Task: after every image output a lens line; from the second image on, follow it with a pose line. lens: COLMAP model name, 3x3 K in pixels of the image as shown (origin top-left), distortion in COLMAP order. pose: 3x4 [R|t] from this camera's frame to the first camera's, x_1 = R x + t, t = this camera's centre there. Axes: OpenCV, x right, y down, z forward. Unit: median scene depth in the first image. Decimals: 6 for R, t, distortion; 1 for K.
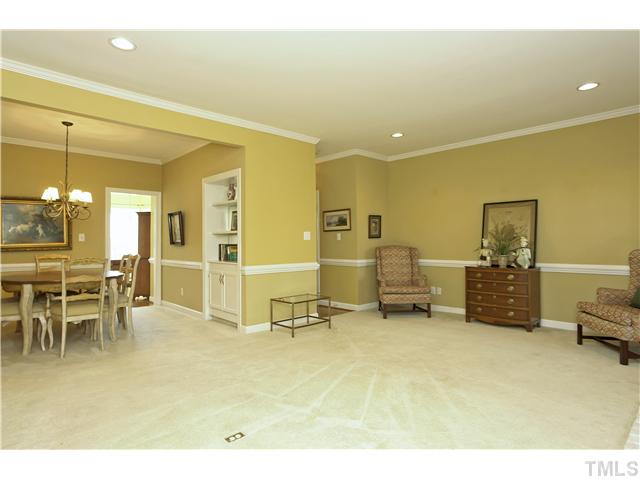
lens RADIAL K [[360.6, 0, 322.1], [0, 360.6, 230.7], [0, 0, 1]] dist [-0.049433, 0.000653]
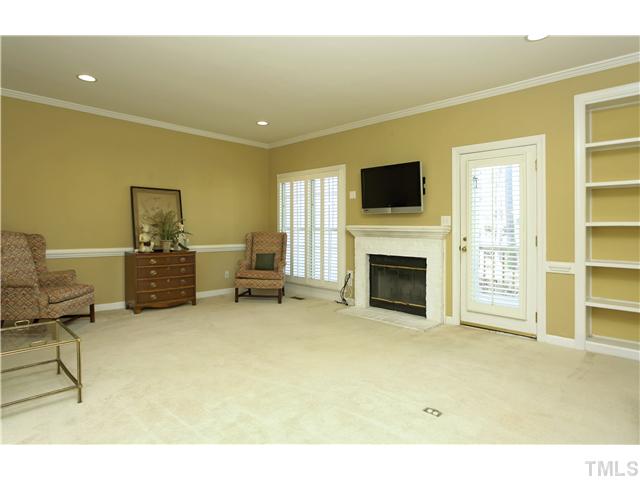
lens RADIAL K [[360.6, 0, 322.1], [0, 360.6, 230.7], [0, 0, 1]] dist [-0.049433, 0.000653]
pose [[-0.041229, 0.010633, 0.999093, -0.529275], [-0.023234, 0.999663, -0.011598, 0.042063], [-0.998880, -0.023691, -0.040968, 0.566389]]
